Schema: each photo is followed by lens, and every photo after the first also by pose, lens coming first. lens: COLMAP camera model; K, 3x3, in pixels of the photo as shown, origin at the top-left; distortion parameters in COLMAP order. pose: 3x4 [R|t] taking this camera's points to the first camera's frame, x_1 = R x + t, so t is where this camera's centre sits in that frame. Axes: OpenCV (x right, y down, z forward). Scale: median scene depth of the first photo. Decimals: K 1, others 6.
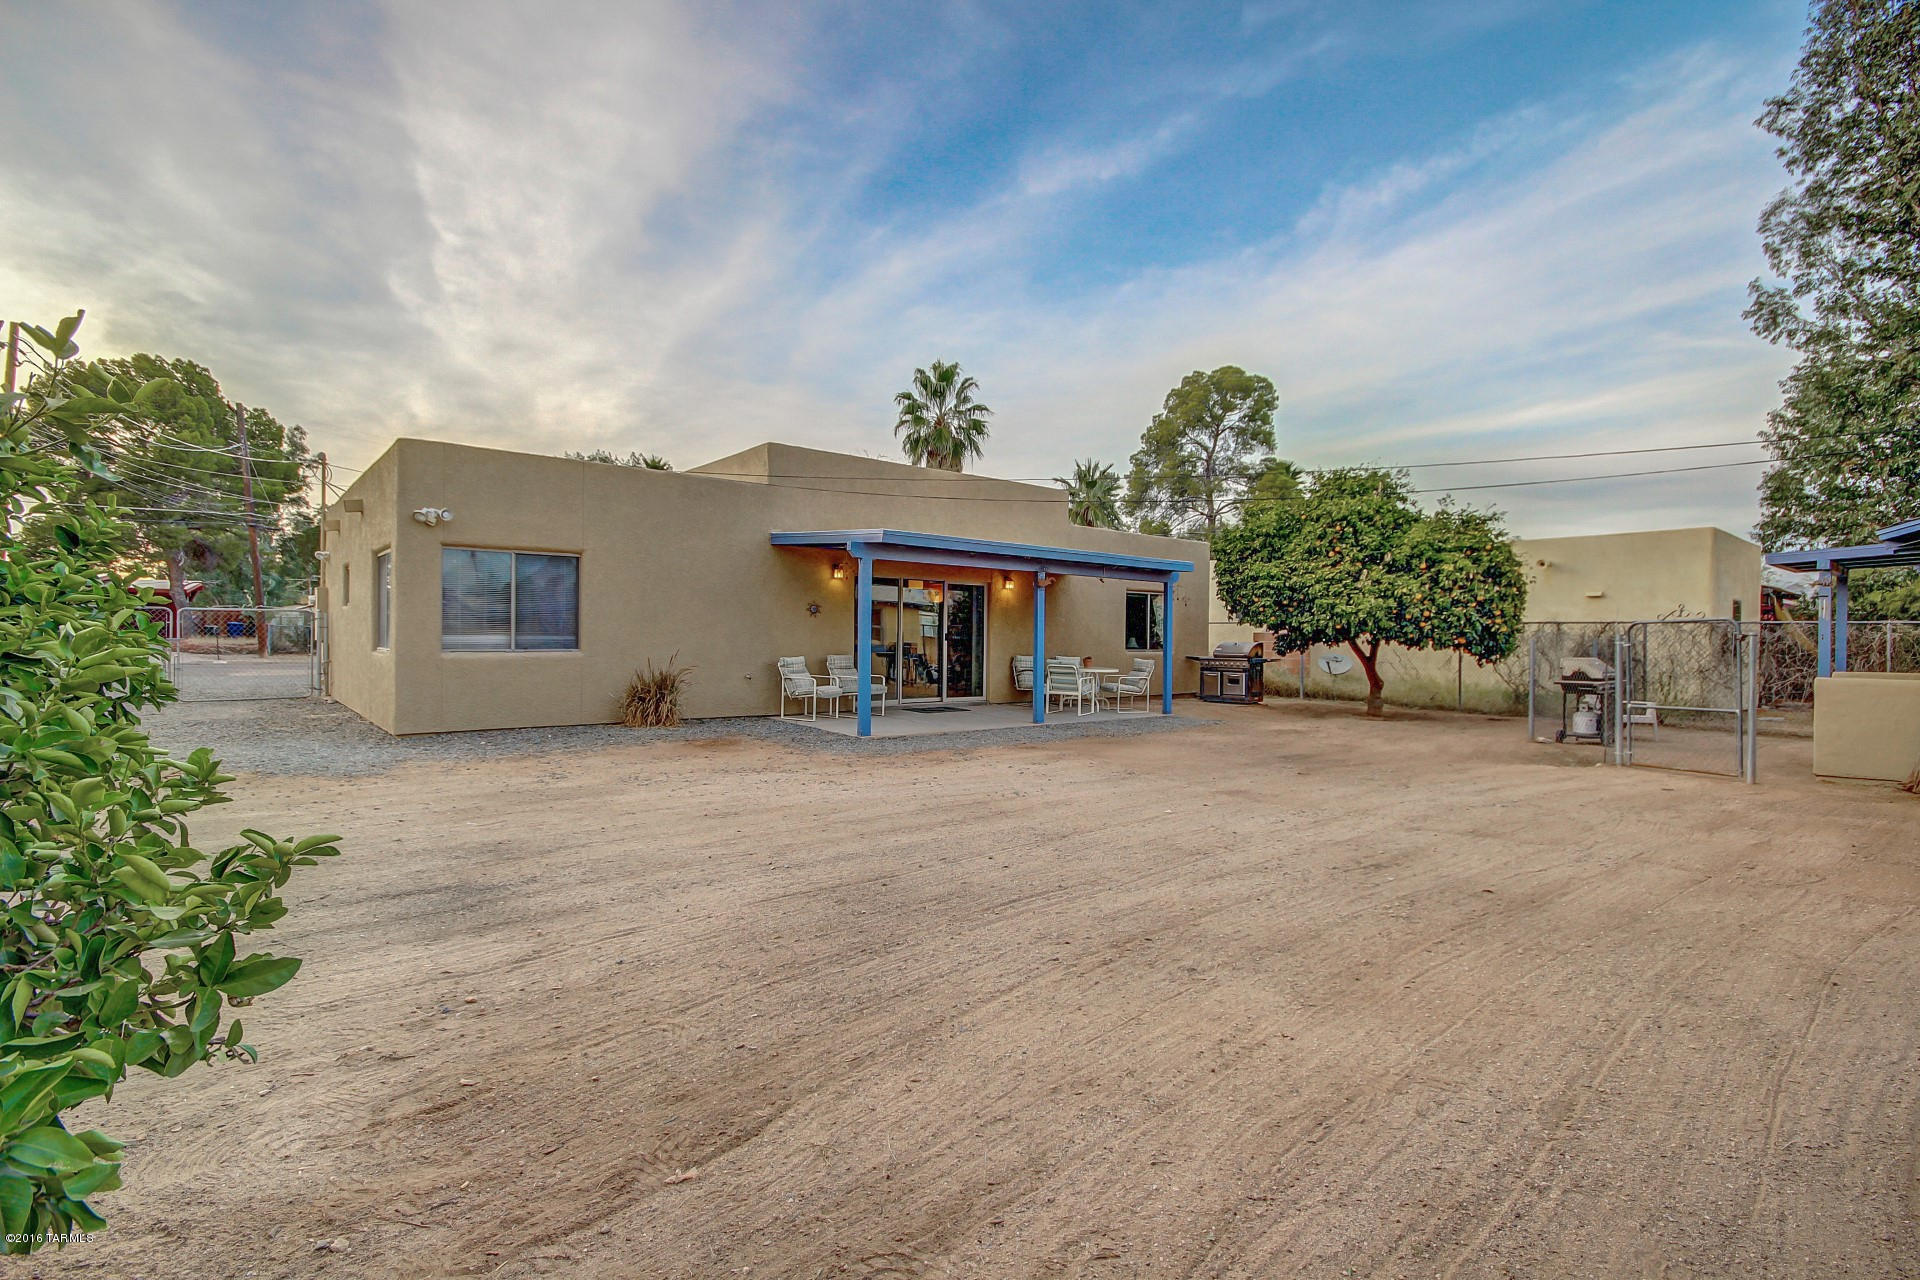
lens RADIAL K [[890.9, 0, 974.5], [0, 890.9, 630.3], [0, 0, 1]] dist [0.007131, -0.008070]
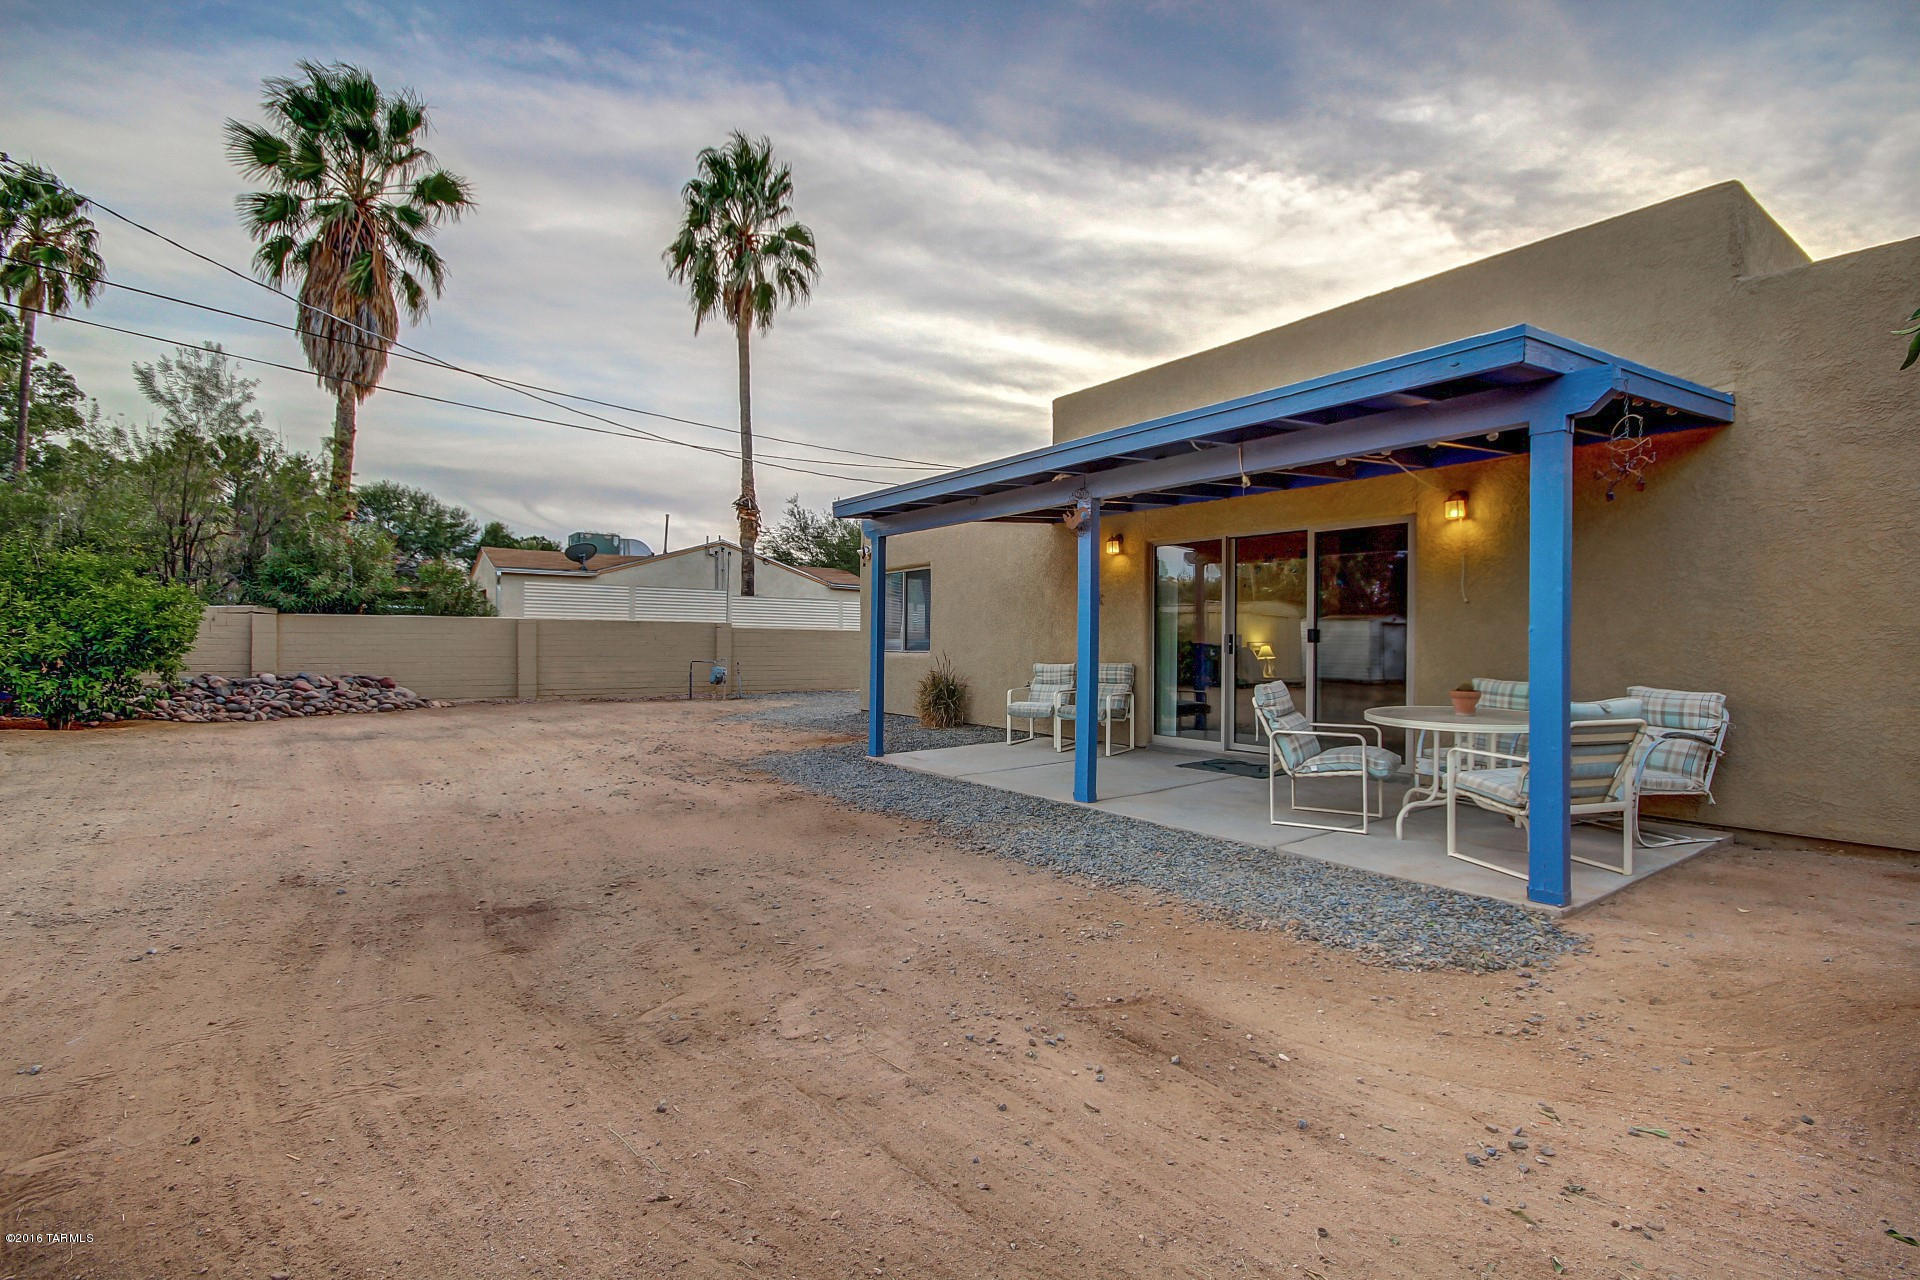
lens RADIAL K [[890.9, 0, 980.4], [0, 890.9, 697.3], [0, 0, 1]] dist [0.007131, -0.008070]
pose [[-0.076140, 0.049809, -0.995852, 0.458693], [-0.001055, 0.998747, 0.050034, 0.016294], [0.997097, 0.004860, -0.075992, 0.794974]]
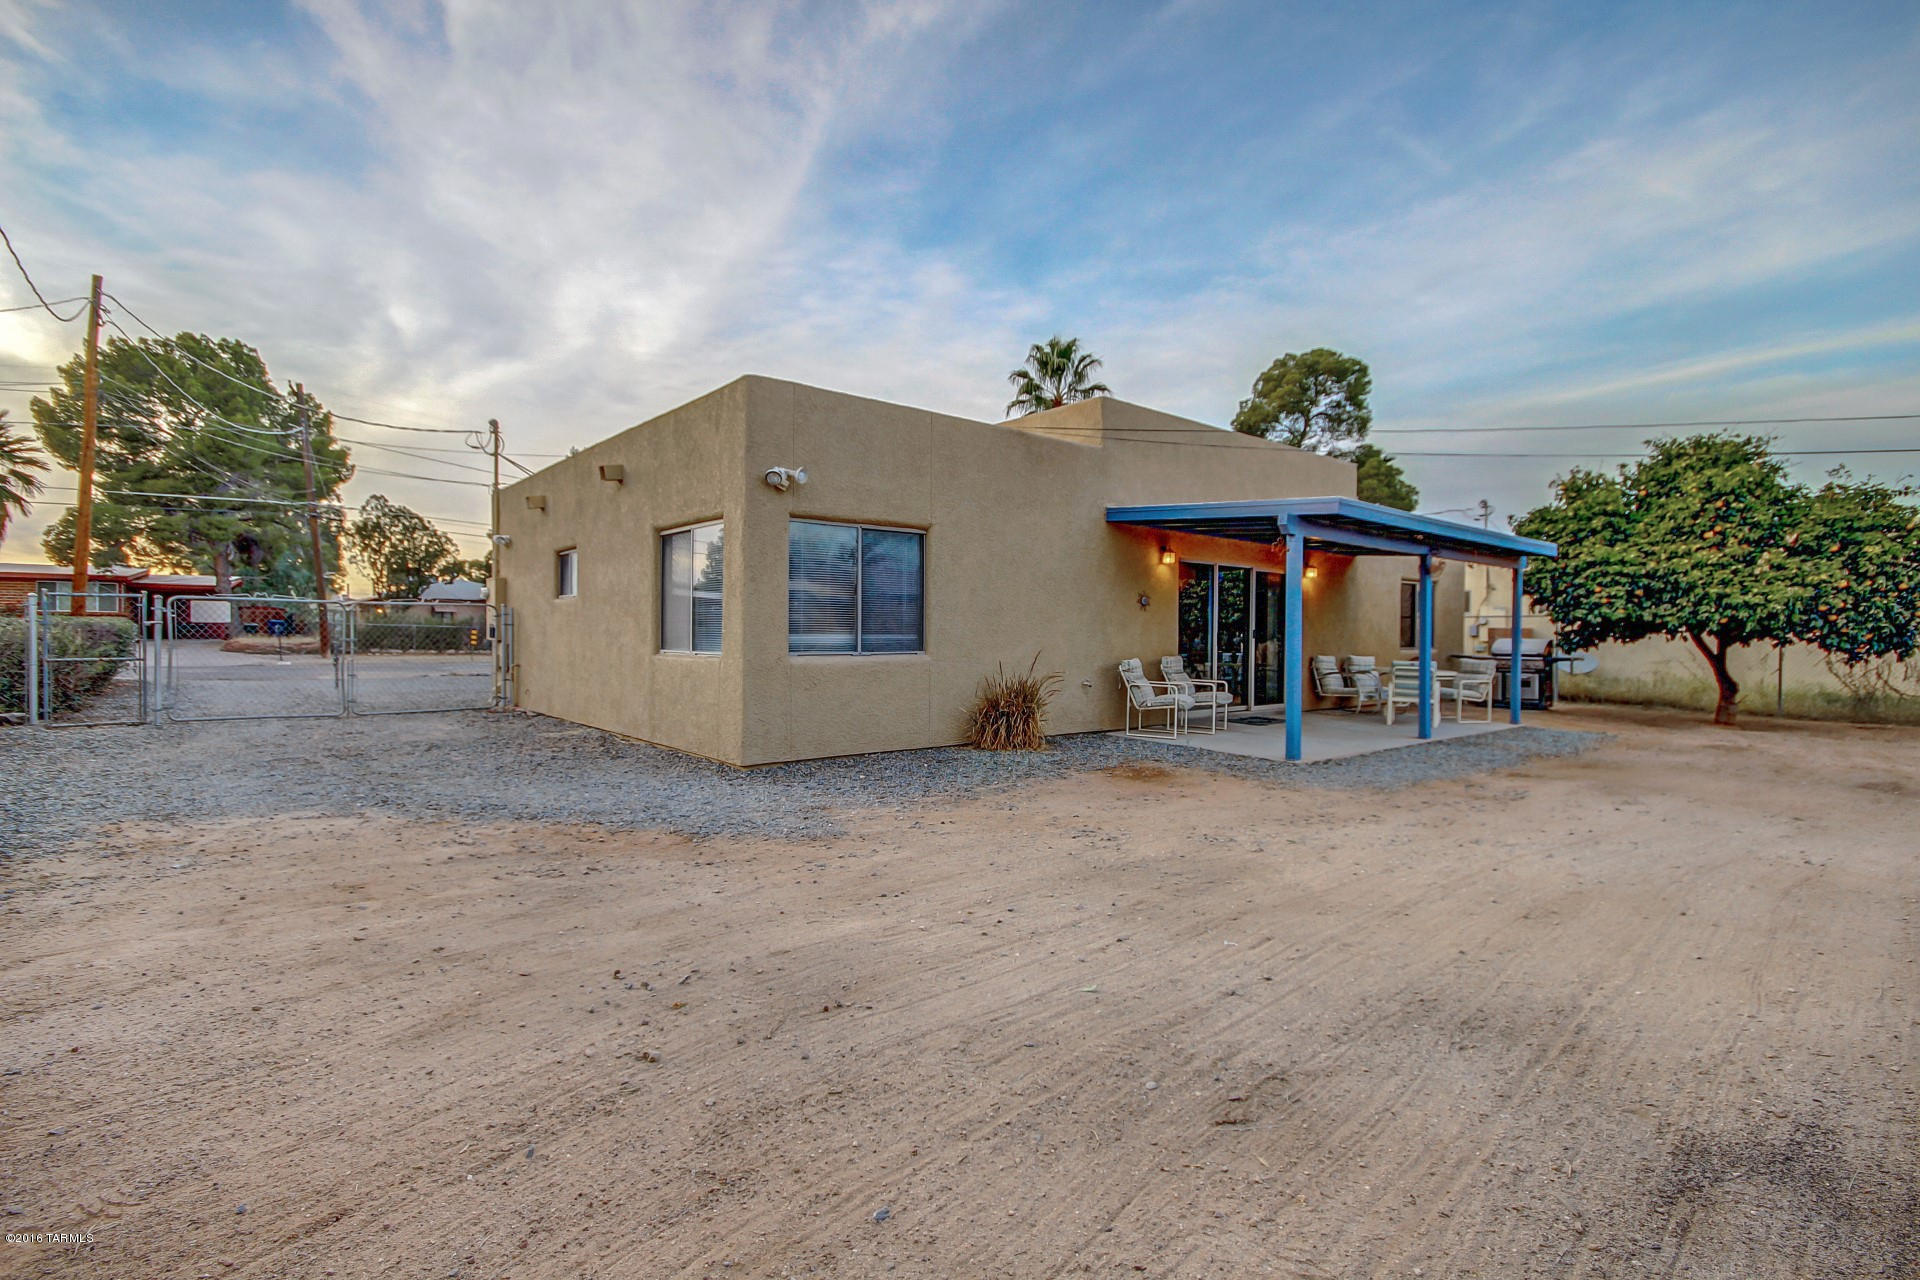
lens RADIAL K [[890.9, 0, 972.1], [0, 890.9, 631.1], [0, 0, 1]] dist [0.007131, -0.008070]
pose [[0.999984, -0.002789, 0.004937, -0.279313], [0.002765, 0.999985, 0.004801, -0.000136], [-0.004950, -0.004787, 0.999976, 0.147418]]
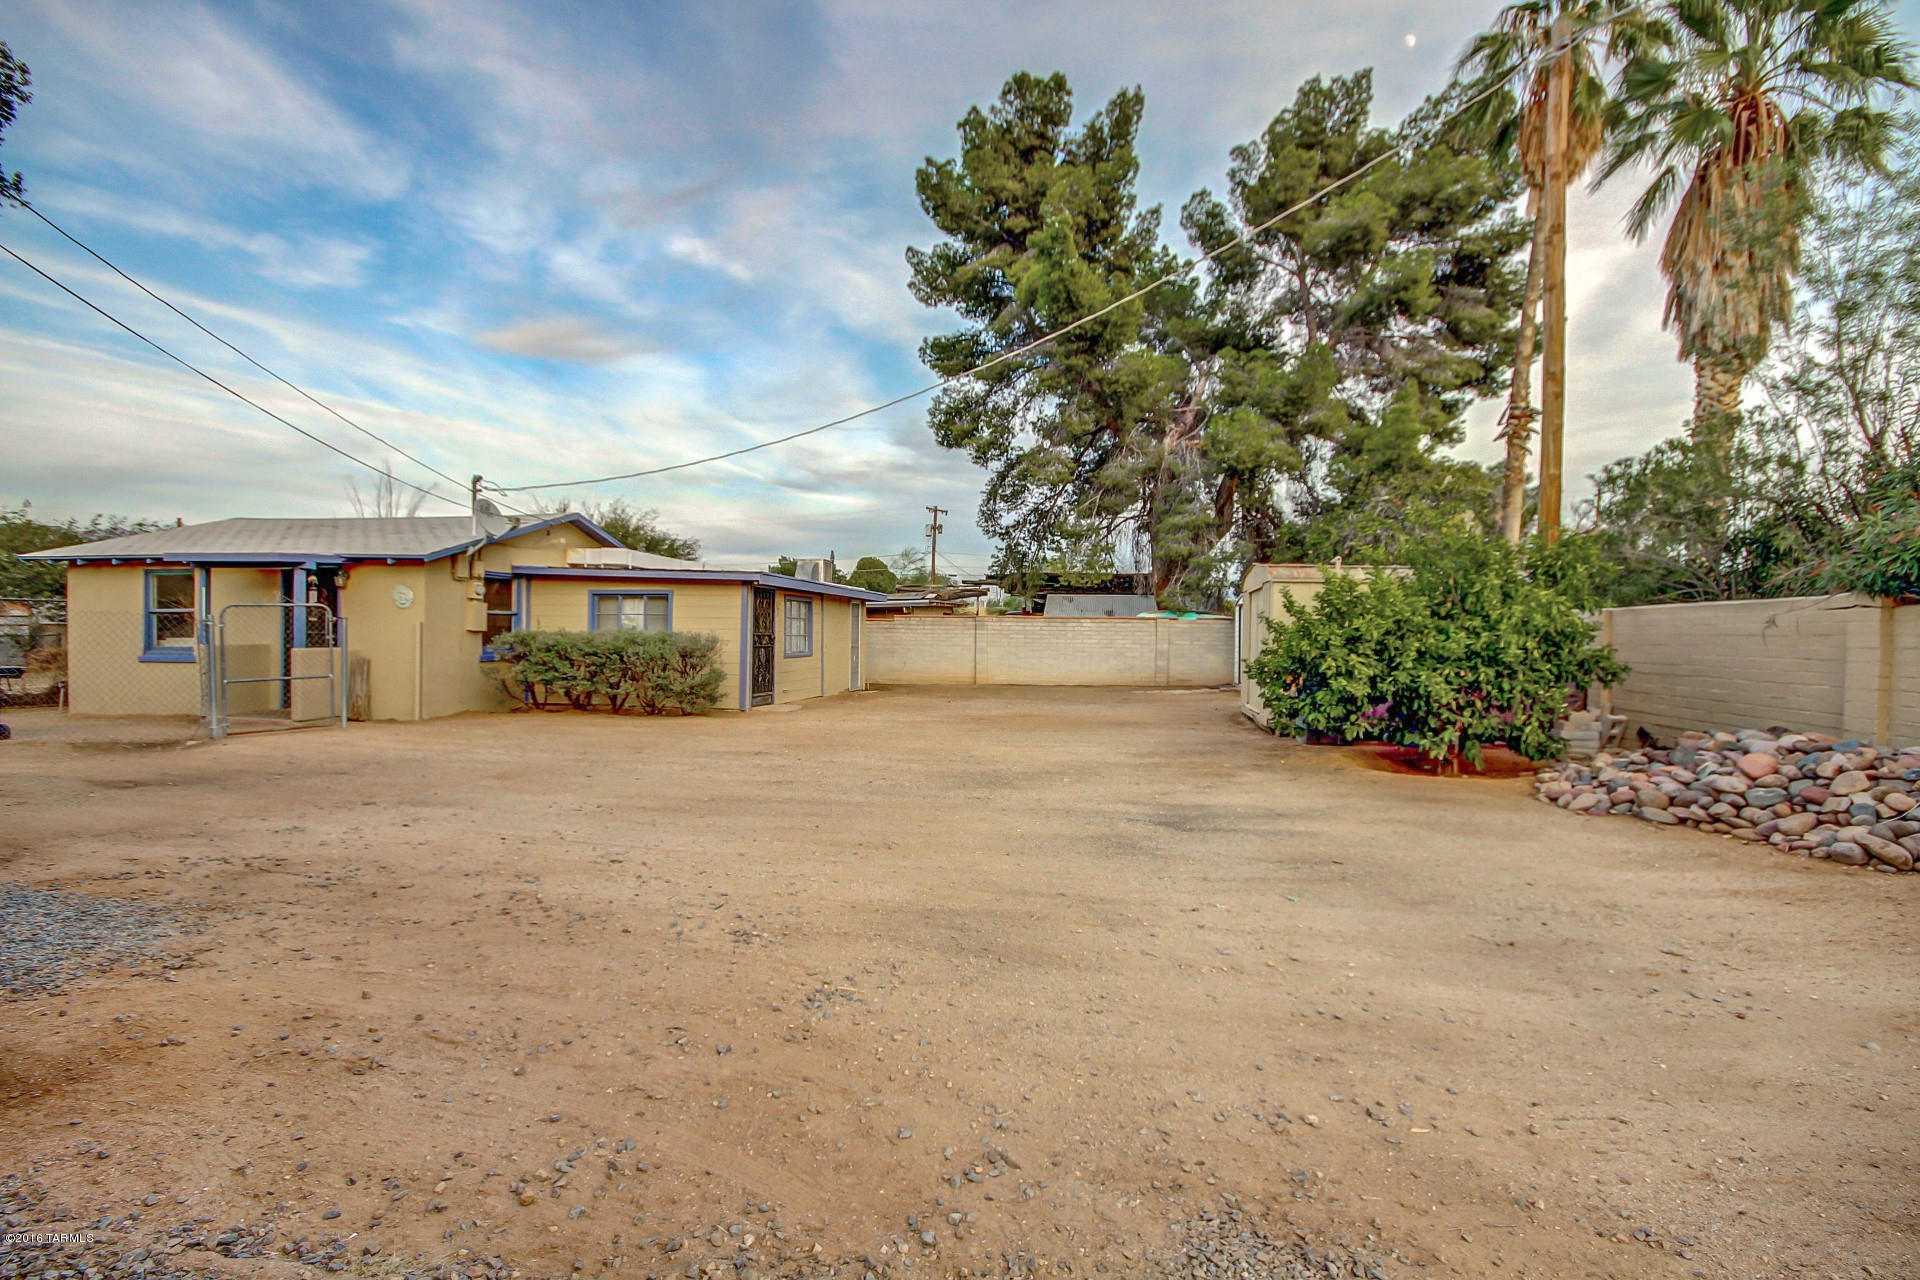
lens RADIAL K [[890.9, 0, 957.2], [0, 890.9, 624.0], [0, 0, 1]] dist [0.007131, -0.008070]
pose [[-0.621673, -0.008820, 0.783227, -0.401880], [-0.023859, 0.999686, -0.007680, 0.000670], [-0.782913, -0.023461, -0.621688, 0.596611]]
